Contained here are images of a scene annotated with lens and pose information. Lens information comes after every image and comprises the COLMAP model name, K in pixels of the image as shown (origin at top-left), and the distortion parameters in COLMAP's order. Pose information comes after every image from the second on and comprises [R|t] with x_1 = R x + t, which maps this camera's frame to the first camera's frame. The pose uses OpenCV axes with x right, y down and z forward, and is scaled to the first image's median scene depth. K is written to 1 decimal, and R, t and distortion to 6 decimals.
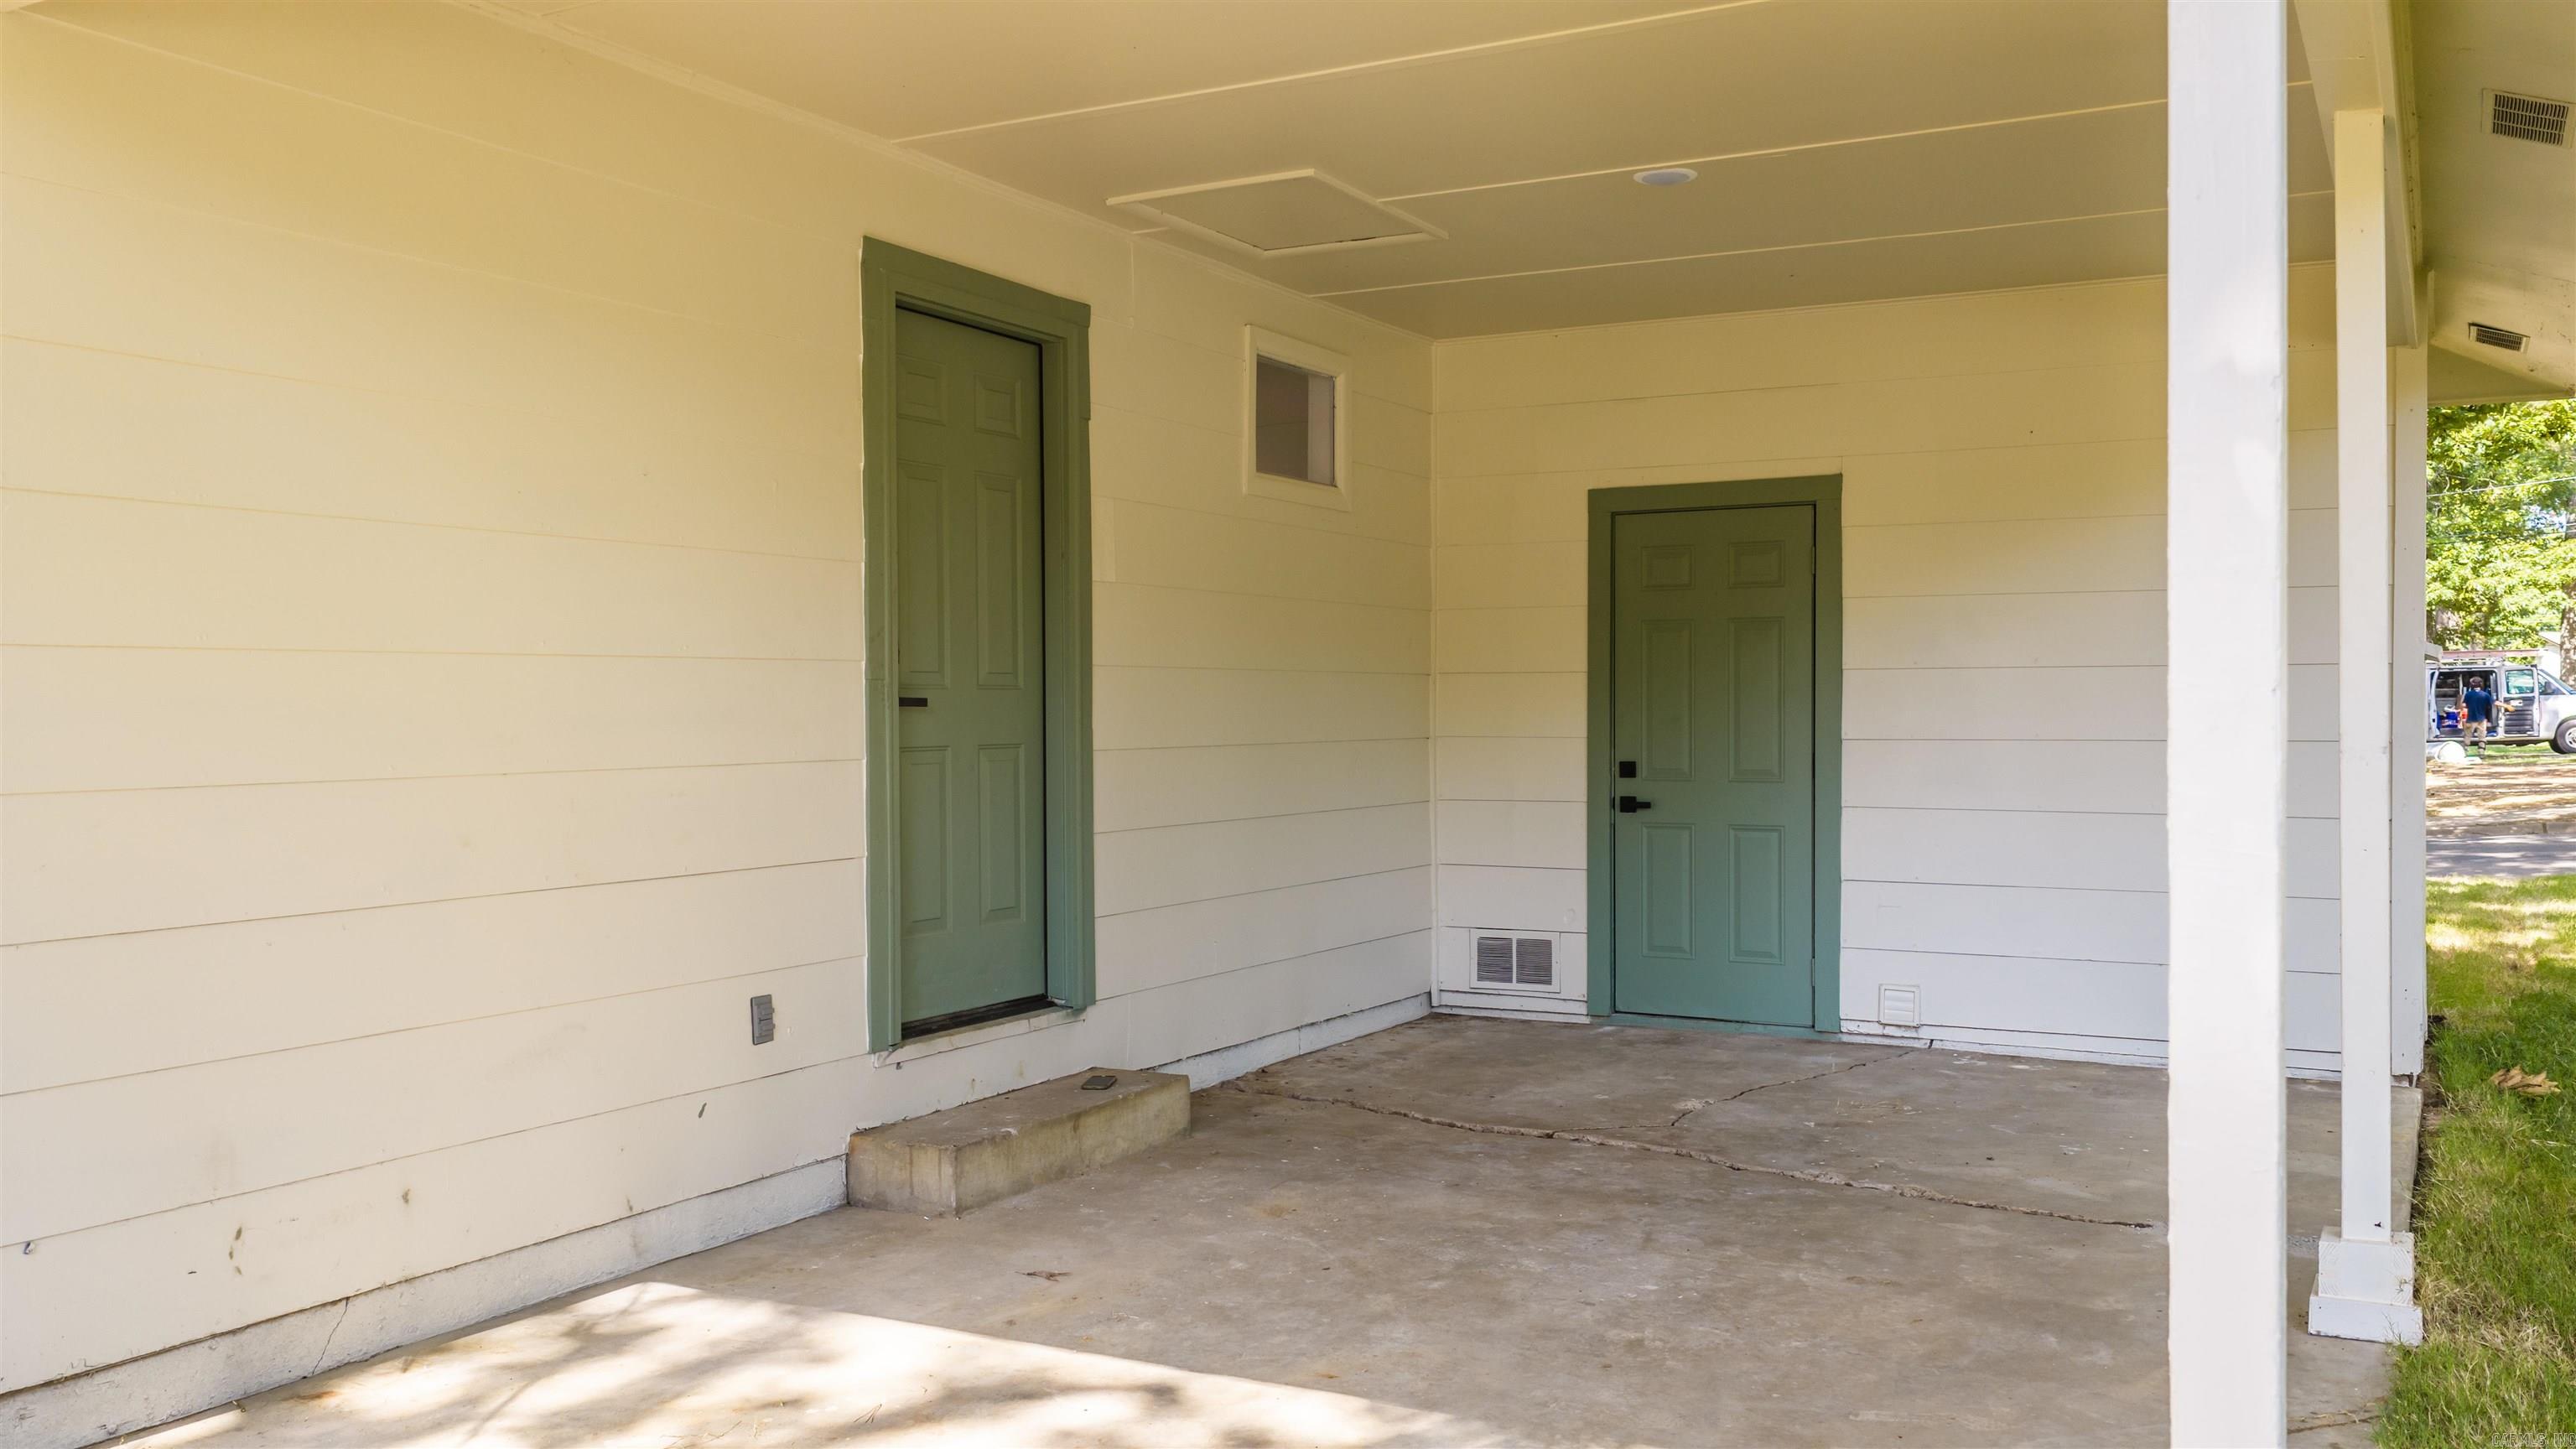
lens RADIAL K [[2133.9, 0, 1288.1], [0, 2133.9, 729.7], [0, 0, 1]] dist [-0.002339, -0.021786]
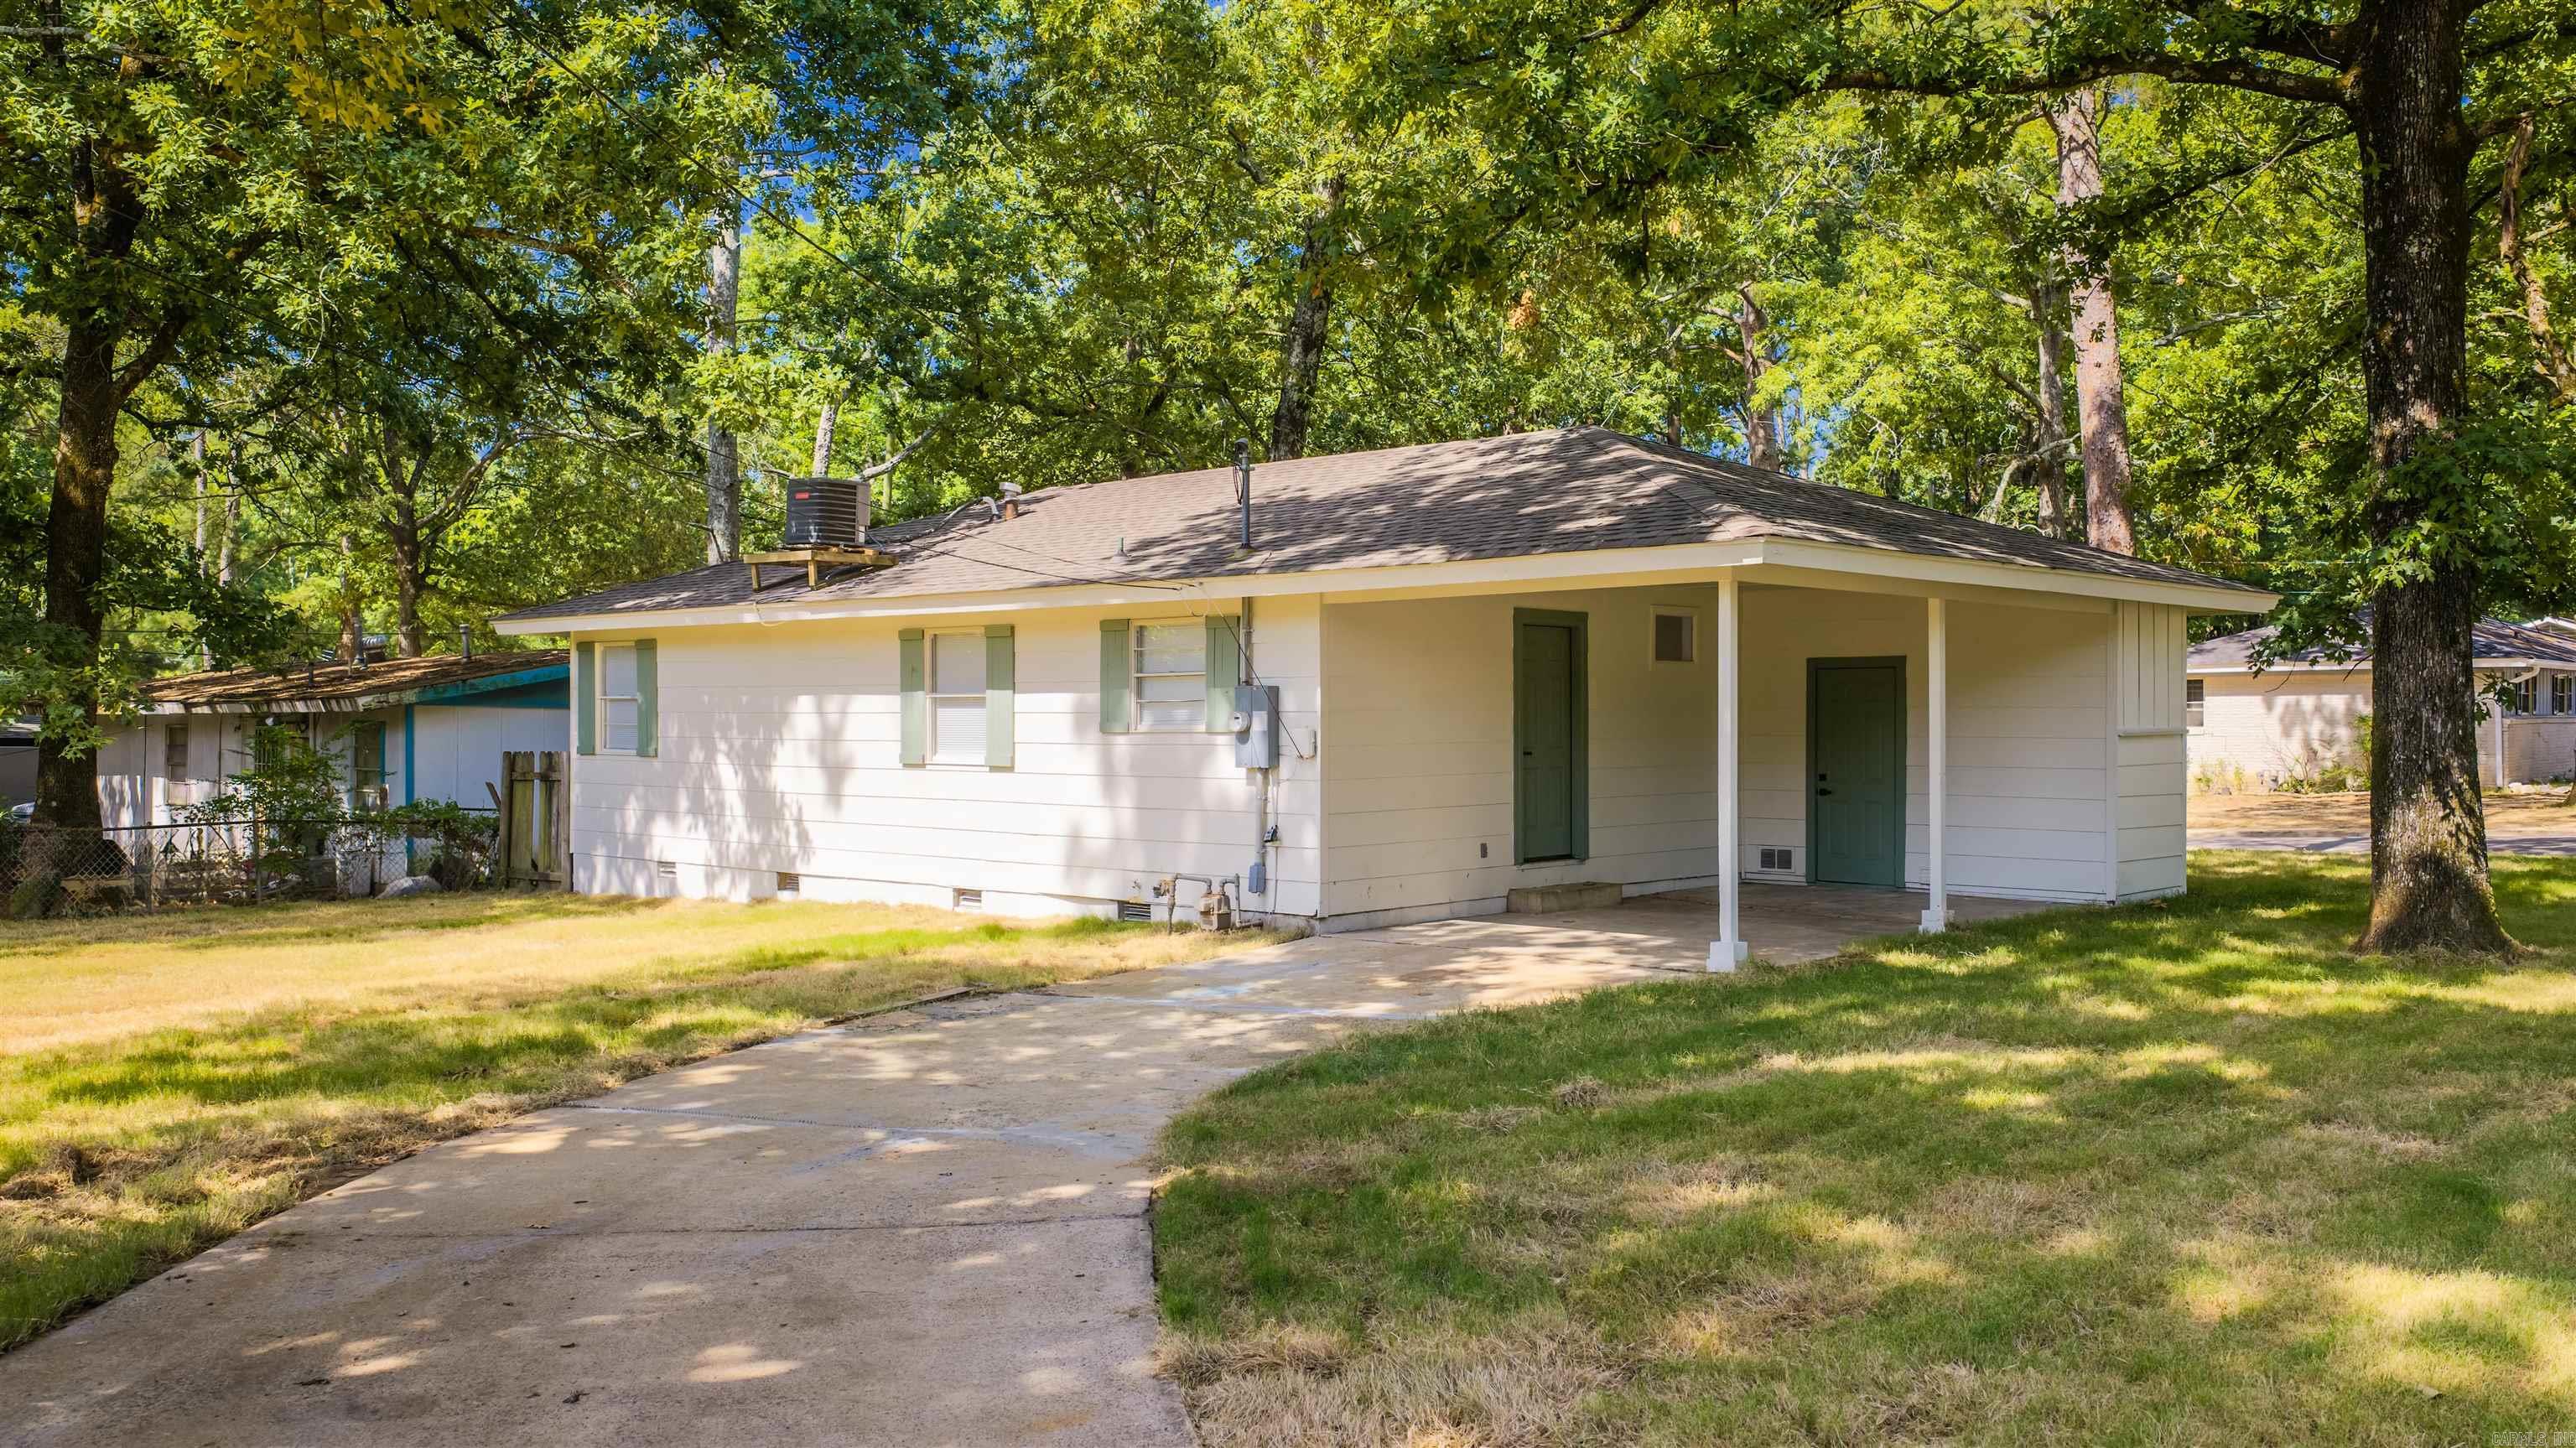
lens RADIAL K [[2133.7, 0, 1287.9], [0, 2133.7, 728.1], [0, 0, 1]] dist [-0.002339, -0.021786]
pose [[0.966615, 0.003655, -0.256209, 0.249664], [-0.003547, 0.999993, 0.000882, -0.046277], [0.256210, 0.000057, 0.966621, -1.849090]]
